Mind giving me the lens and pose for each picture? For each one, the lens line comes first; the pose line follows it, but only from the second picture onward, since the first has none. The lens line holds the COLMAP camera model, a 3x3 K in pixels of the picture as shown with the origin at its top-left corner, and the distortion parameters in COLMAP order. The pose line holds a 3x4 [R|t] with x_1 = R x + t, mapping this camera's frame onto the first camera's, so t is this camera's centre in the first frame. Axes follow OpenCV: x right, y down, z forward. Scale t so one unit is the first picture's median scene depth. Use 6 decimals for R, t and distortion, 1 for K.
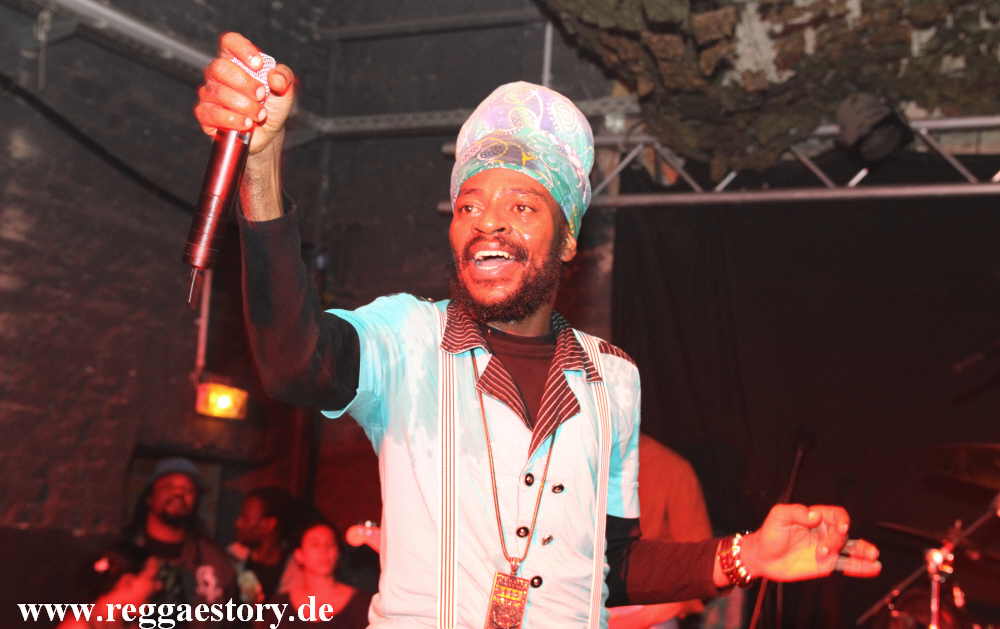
lens RADIAL K [[1847.2, 0, 500.0], [0, 1847.2, 314.5], [0, 0, 1]] dist [0.151551, 0.040107]
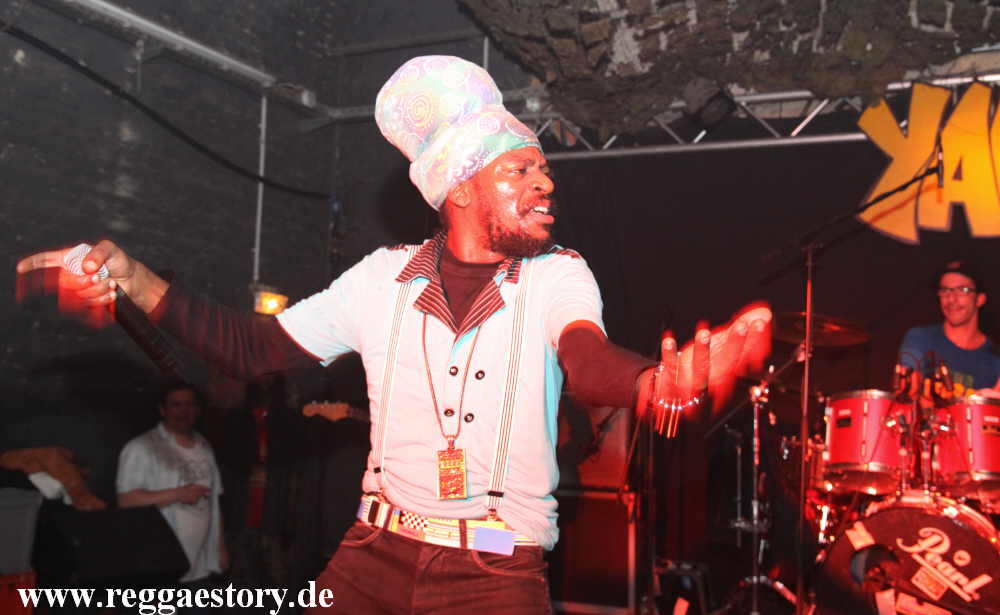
lens RADIAL K [[1114.4, 0, 500.2], [0, 1114.4, 260.9], [0, 0, 1]] dist [-0.017882, 0.074027]
pose [[0.999496, -0.029571, 0.011540, 0.023197], [0.029375, 0.999428, 0.016757, 0.003756], [-0.012029, -0.016410, 0.999793, 0.126082]]
